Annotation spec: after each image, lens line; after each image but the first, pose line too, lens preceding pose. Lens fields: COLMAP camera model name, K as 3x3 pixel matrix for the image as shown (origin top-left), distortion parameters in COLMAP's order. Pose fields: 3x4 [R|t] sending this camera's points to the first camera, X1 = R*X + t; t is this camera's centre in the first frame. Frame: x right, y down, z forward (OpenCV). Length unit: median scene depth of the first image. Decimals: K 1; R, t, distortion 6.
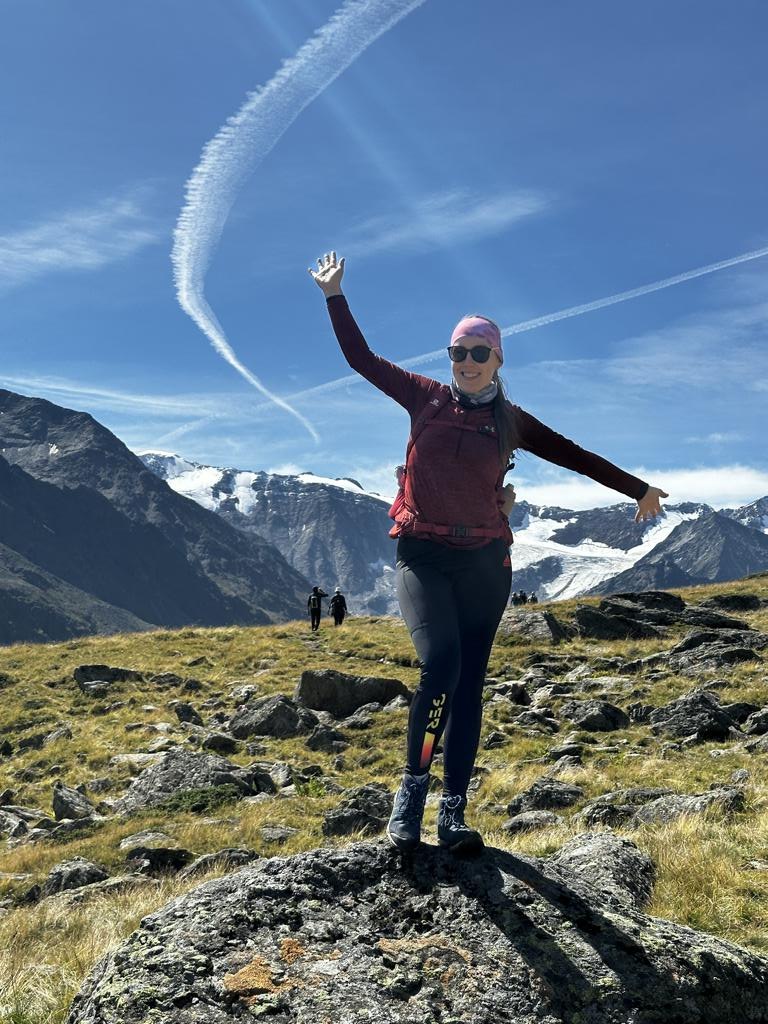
lens RADIAL K [[1421.5, 0, 384.0], [0, 1421.5, 512.0], [0, 0, 1]] dist [0.128204, -0.061404]
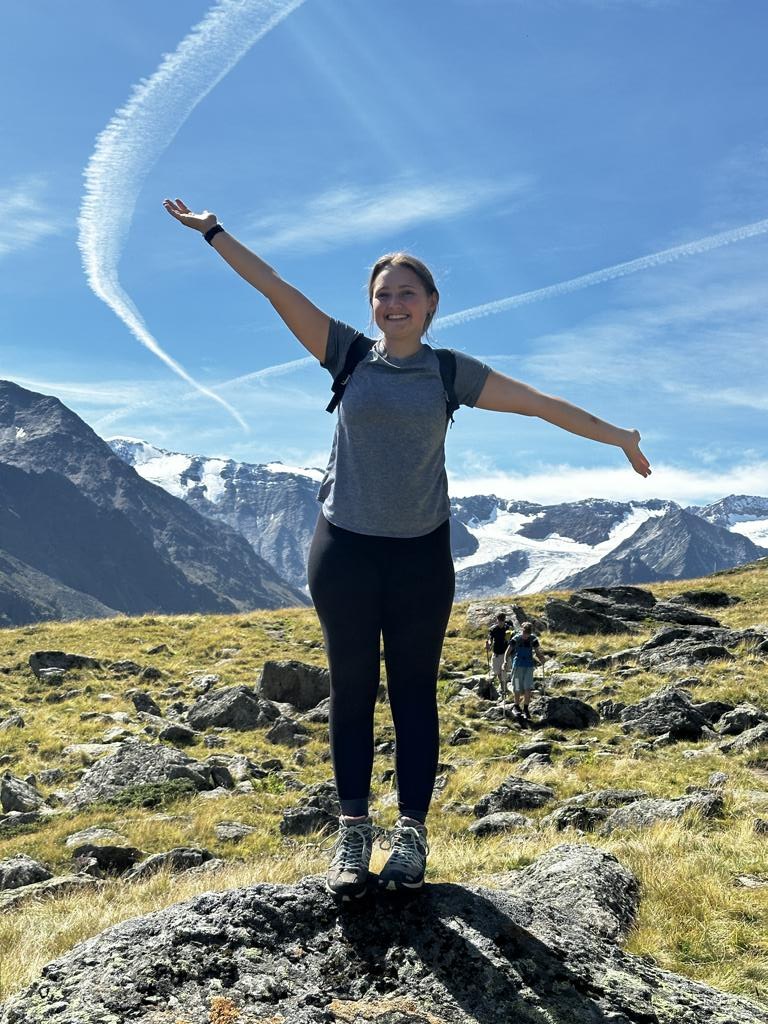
lens RADIAL K [[1421.8, 0, 380.7], [0, 1421.8, 521.1], [0, 0, 1]] dist [0.130560, -0.058977]
pose [[0.999607, 0.019534, 0.020101, 0.000475], [-0.019787, 0.999727, 0.012460, 0.002622], [-0.019853, -0.012853, 0.999720, 0.031246]]
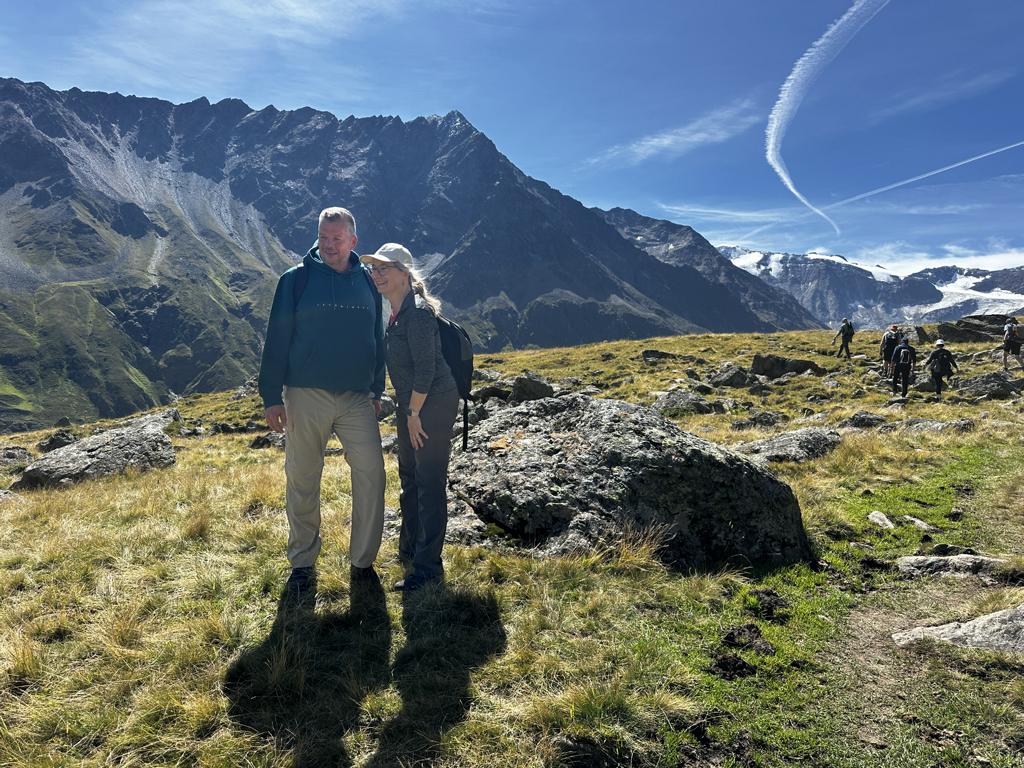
lens RADIAL K [[713.2, 0, 483.8], [0, 713.2, 387.4], [0, 0, 1]] dist [0.032625, -0.078568]
pose [[0.886830, 0.045781, -0.459823, 0.069118], [0.023742, 0.989252, 0.144283, 0.010076], [0.461486, -0.138872, 0.876211, -0.004963]]
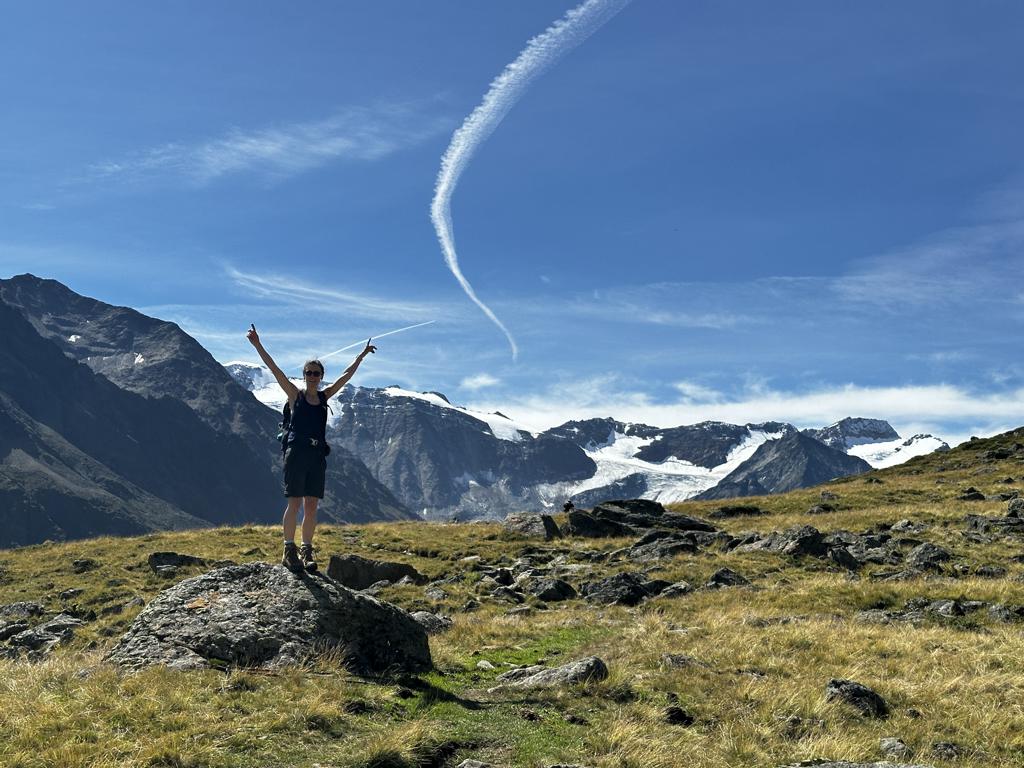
lens RADIAL K [[1421.5, 0, 504.4], [0, 1421.5, 372.6], [0, 0, 1]] dist [0.128204, -0.061404]
pose [[0.999597, 0.016694, 0.022978, 0.070841], [-0.015809, 0.999147, -0.038155, -0.004778], [-0.023595, 0.037776, 0.999008, -0.297400]]
